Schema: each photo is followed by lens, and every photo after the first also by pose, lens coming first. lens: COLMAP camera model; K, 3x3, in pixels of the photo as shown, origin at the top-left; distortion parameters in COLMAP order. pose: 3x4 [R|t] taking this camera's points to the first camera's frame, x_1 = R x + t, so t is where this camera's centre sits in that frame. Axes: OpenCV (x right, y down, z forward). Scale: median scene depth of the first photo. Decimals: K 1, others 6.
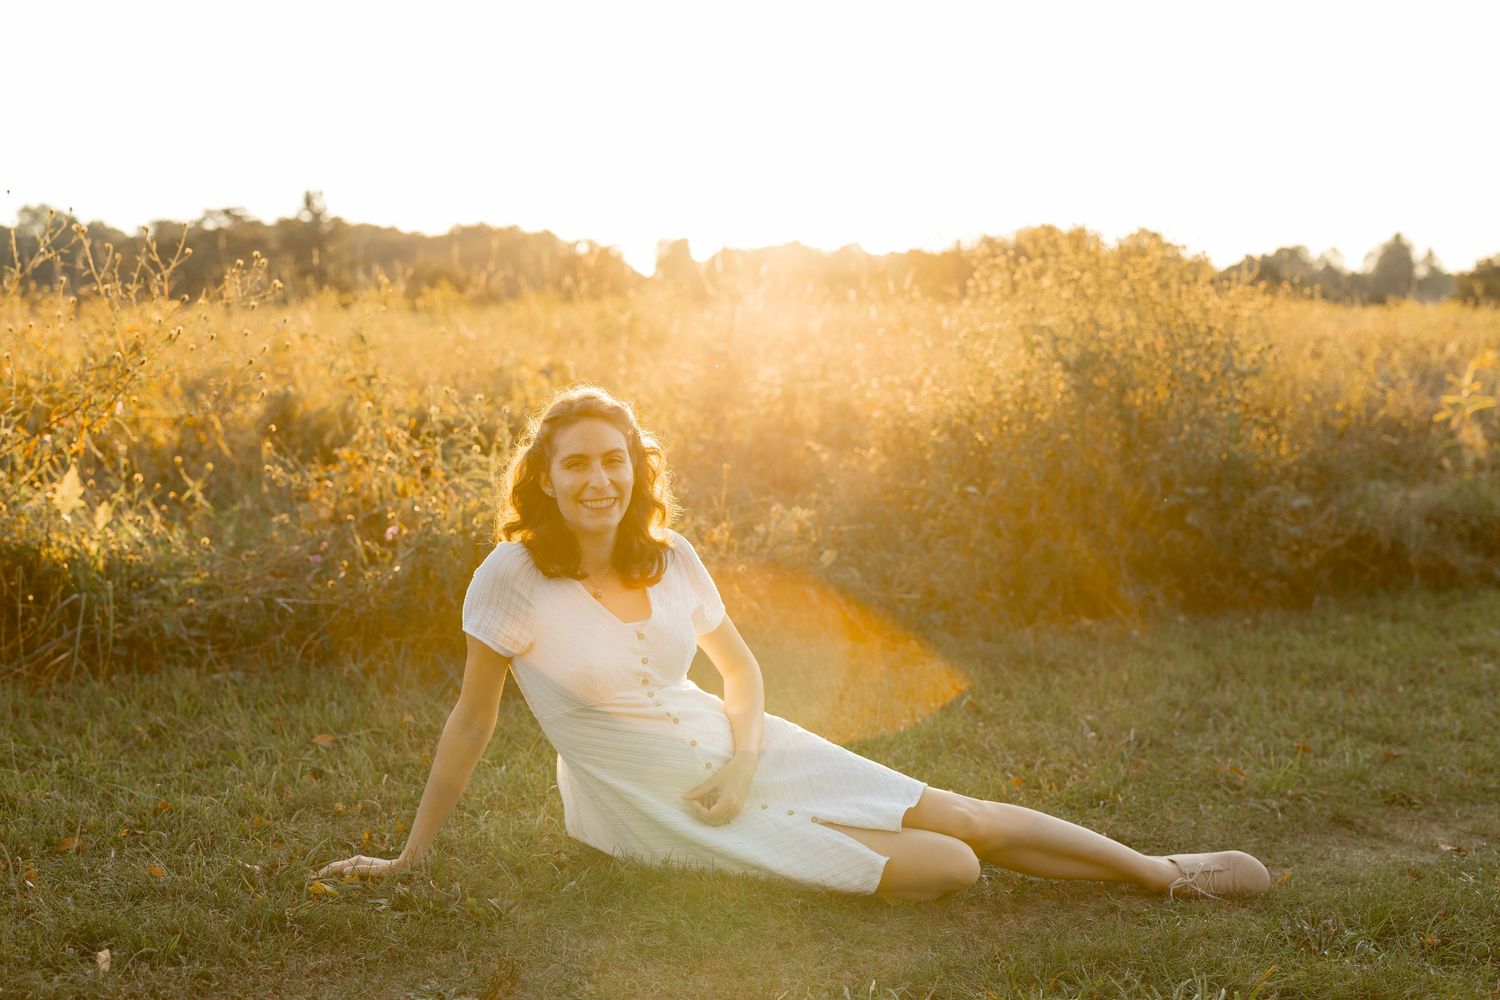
lens RADIAL K [[2180.2, 0, 759.7], [0, 2180.2, 505.1], [0, 0, 1]] dist [0.032636, 0.000000]
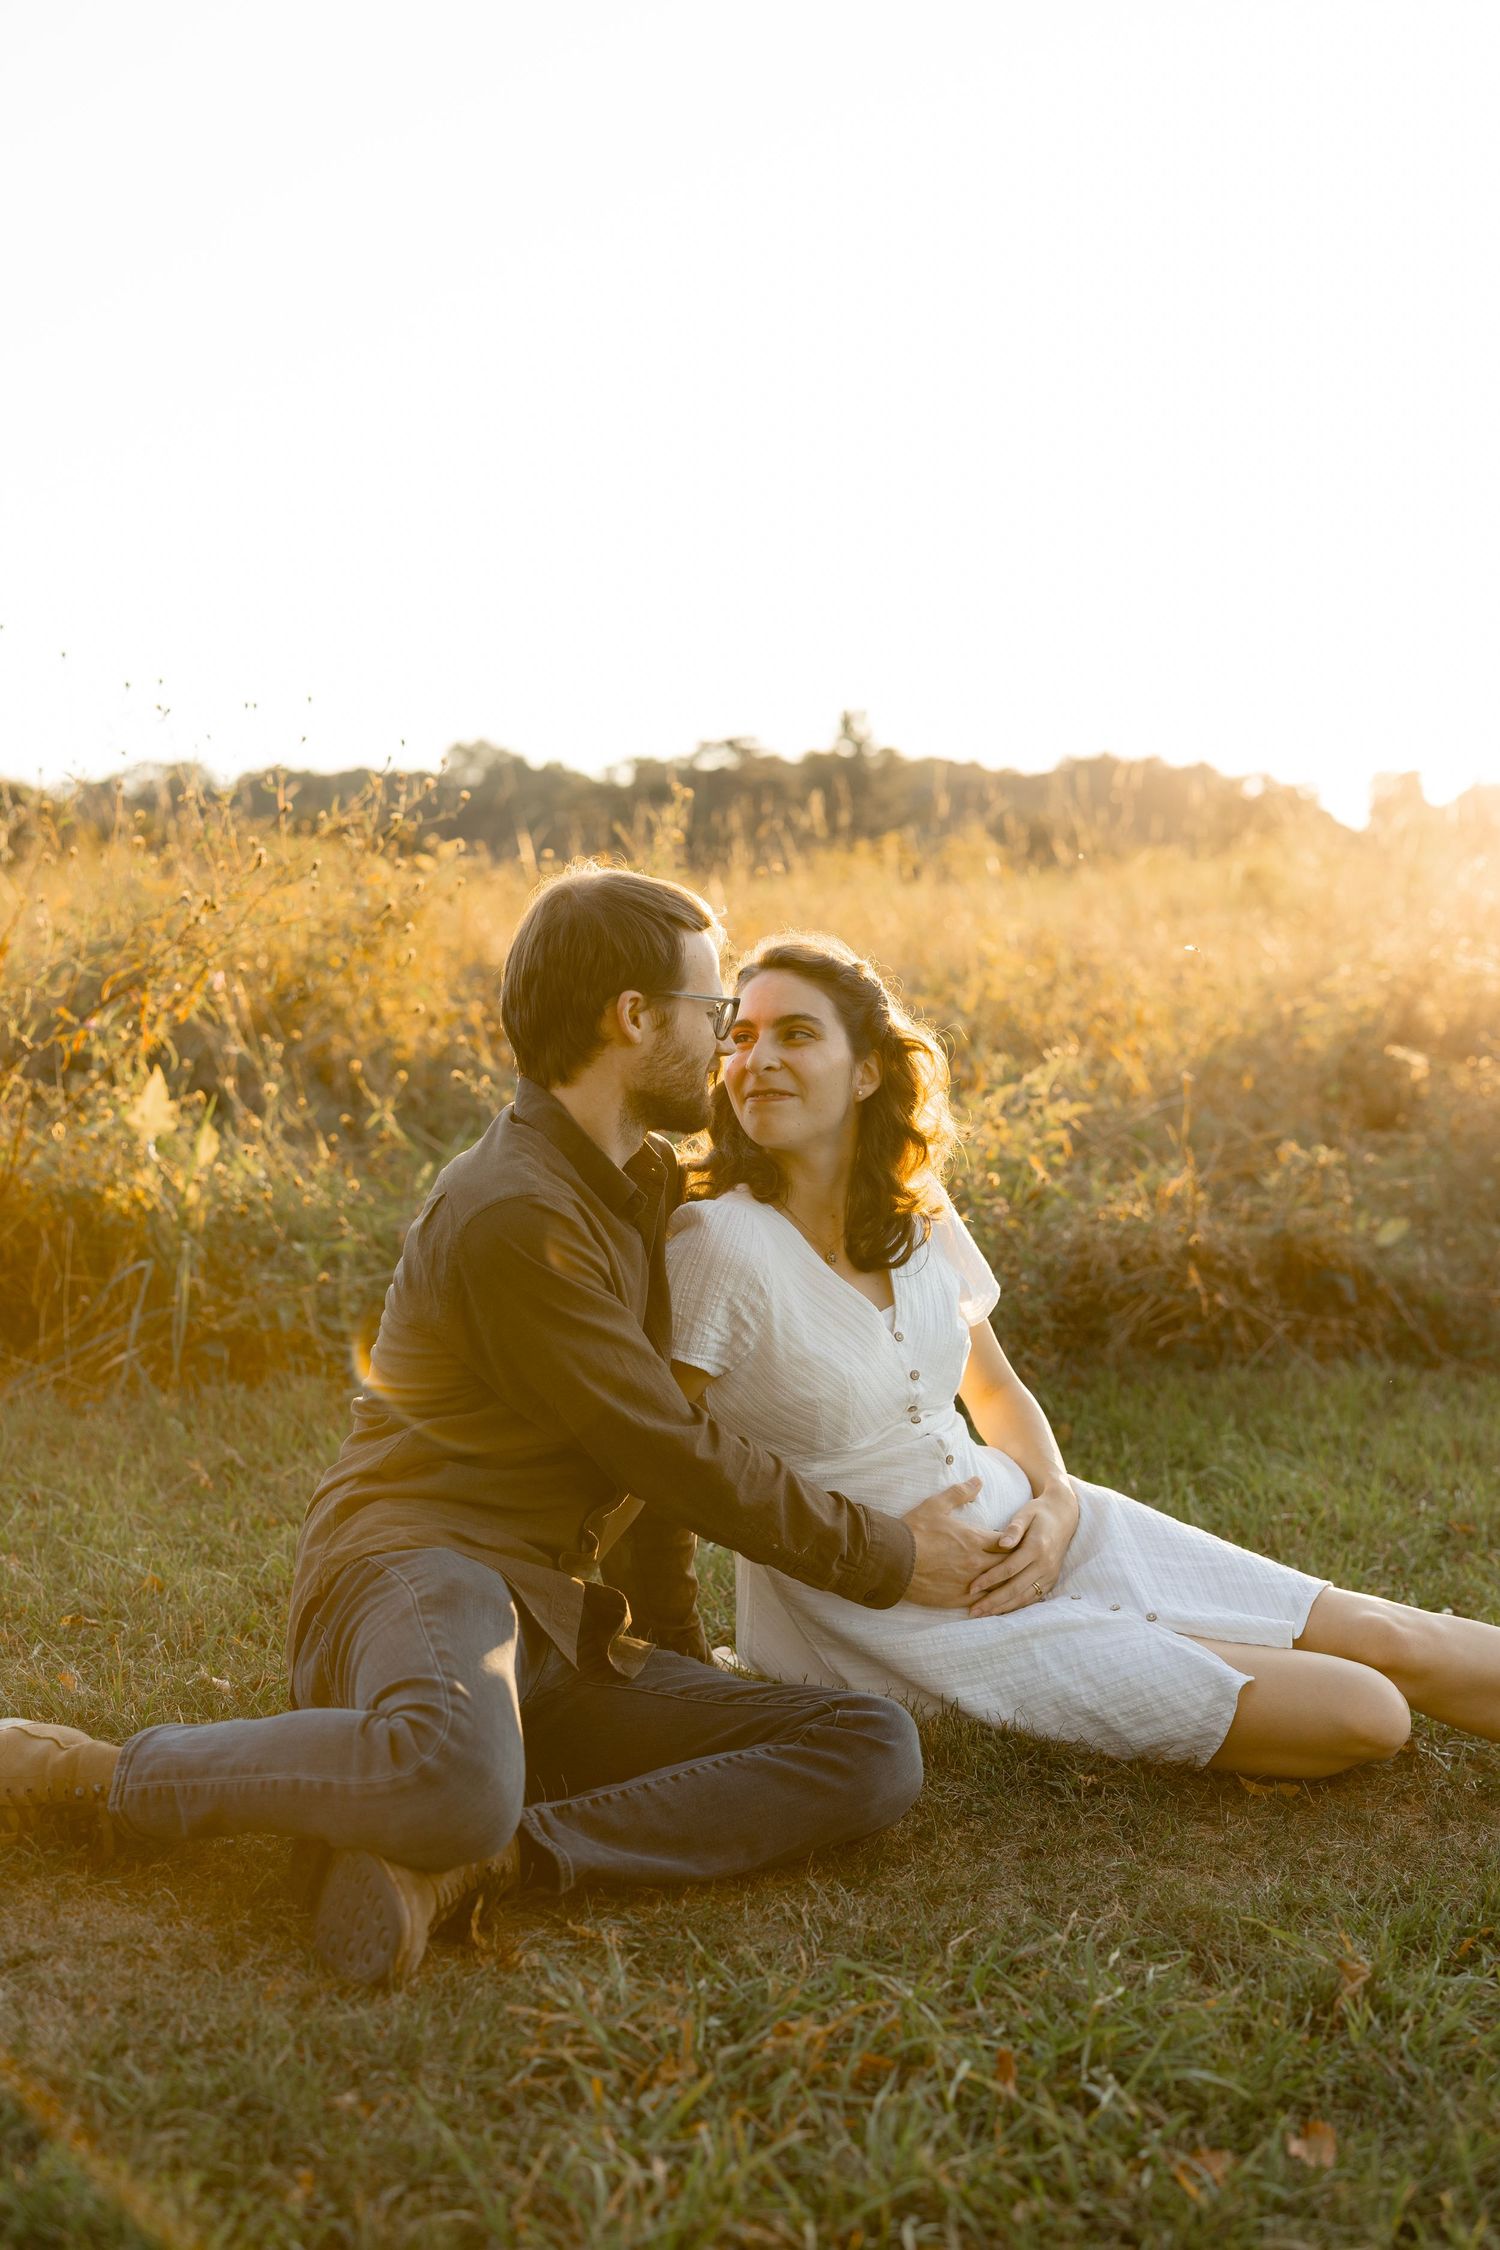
lens RADIAL K [[3270.2, 0, 779.3], [0, 3270.2, 1086.6], [0, 0, 1]] dist [0.032636, 0.000000]
pose [[0.974670, 0.002808, -0.223630, 0.091270], [-0.008816, 0.999626, -0.025873, 0.011289], [0.223474, 0.027189, 0.974331, 0.072877]]
